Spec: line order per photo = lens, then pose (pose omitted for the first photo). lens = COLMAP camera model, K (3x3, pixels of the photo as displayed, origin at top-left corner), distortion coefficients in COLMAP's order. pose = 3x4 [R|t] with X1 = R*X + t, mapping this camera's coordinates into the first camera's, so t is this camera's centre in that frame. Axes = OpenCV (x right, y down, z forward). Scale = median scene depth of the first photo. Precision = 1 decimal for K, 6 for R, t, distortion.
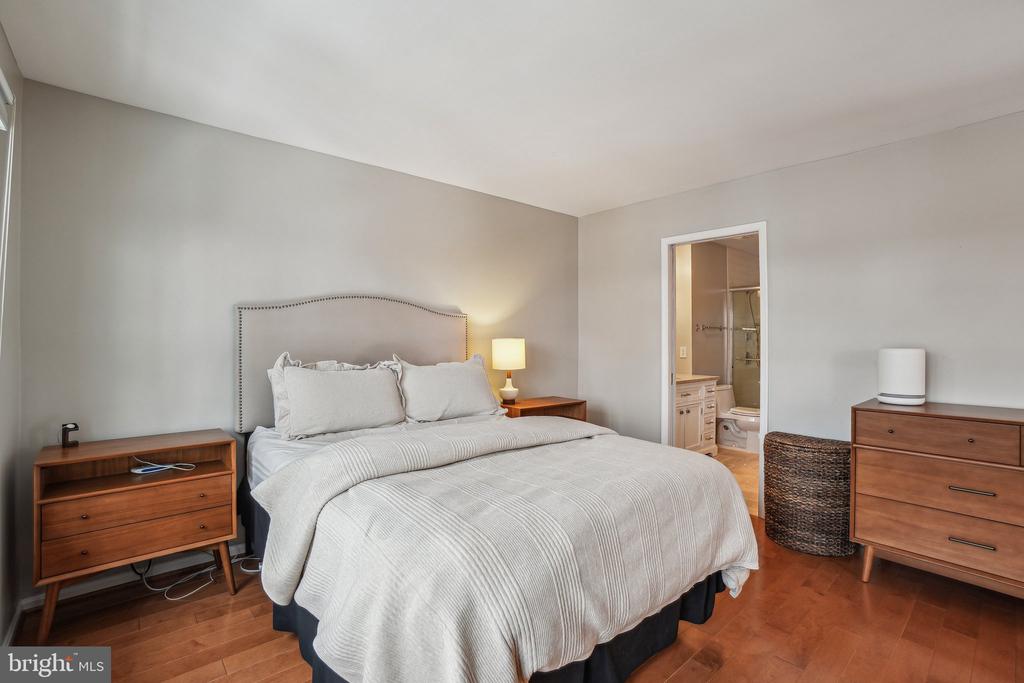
lens RADIAL K [[470.4, 0, 509.1], [0, 470.4, 338.4], [0, 0, 1]] dist [-0.060632, 0.026842]
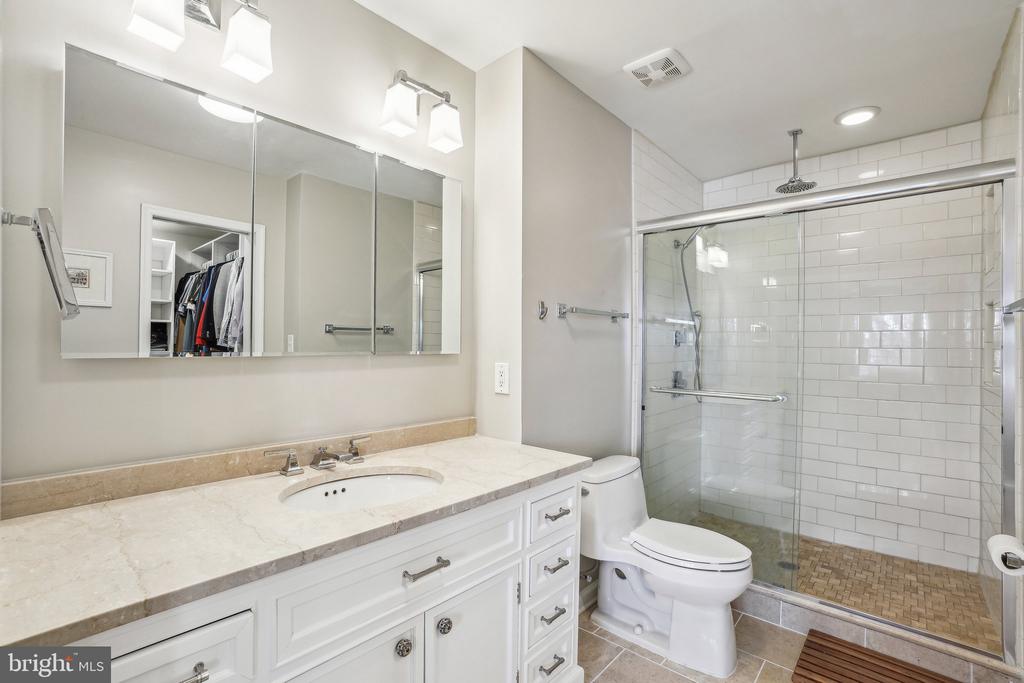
lens RADIAL K [[470.4, 0, 509.1], [0, 470.4, 338.4], [0, 0, 1]] dist [-0.060632, 0.026842]
pose [[0.991745, 0.007907, 0.127985, 0.339172], [-0.006615, 0.999923, -0.010522, 0.003202], [-0.128059, 0.009589, 0.991720, 0.657257]]
